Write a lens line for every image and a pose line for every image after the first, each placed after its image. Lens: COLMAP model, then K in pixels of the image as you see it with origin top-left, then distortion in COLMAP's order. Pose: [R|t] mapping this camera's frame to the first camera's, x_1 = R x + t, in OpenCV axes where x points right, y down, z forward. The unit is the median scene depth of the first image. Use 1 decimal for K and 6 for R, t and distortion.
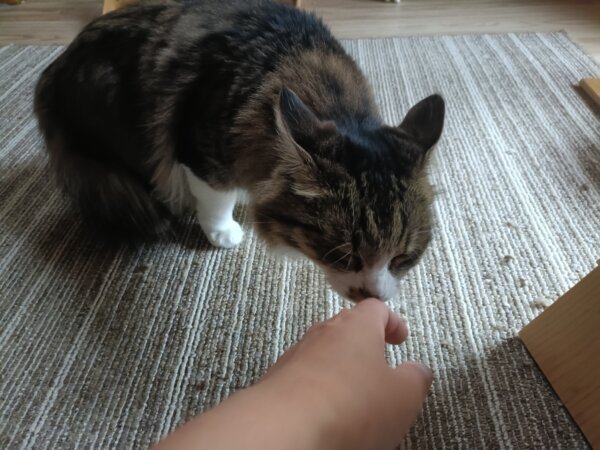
lens RADIAL K [[452.7, 0, 303.8], [0, 452.7, 219.9], [0, 0, 1]] dist [0.001494, -0.009855]
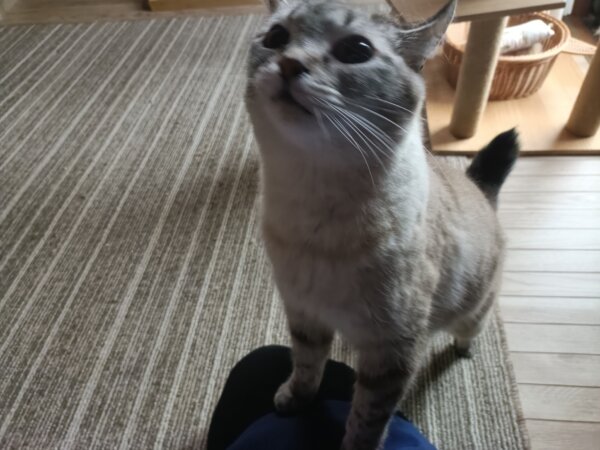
lens RADIAL K [[452.7, 0, 308.9], [0, 452.7, 226.6], [0, 0, 1]] dist [0.001494, -0.009855]
pose [[0.997306, -0.003346, -0.073278, 0.288544], [0.010535, 0.995136, 0.097946, 0.239192], [0.072593, -0.098454, 0.992490, -0.771111]]
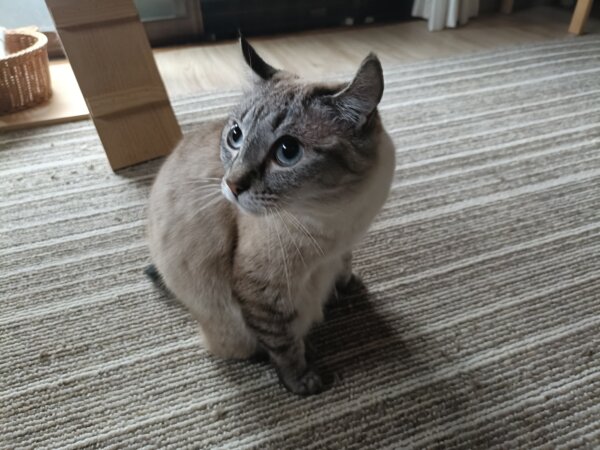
lens RADIAL K [[452.7, 0, 301.8], [0, 452.7, 225.4], [0, 0, 1]] dist [0.001494, -0.009855]
pose [[-0.381420, -0.524775, 0.761006, -0.652156], [0.642656, 0.441216, 0.626356, -0.151937], [-0.664464, 0.727970, 0.168961, 0.153314]]
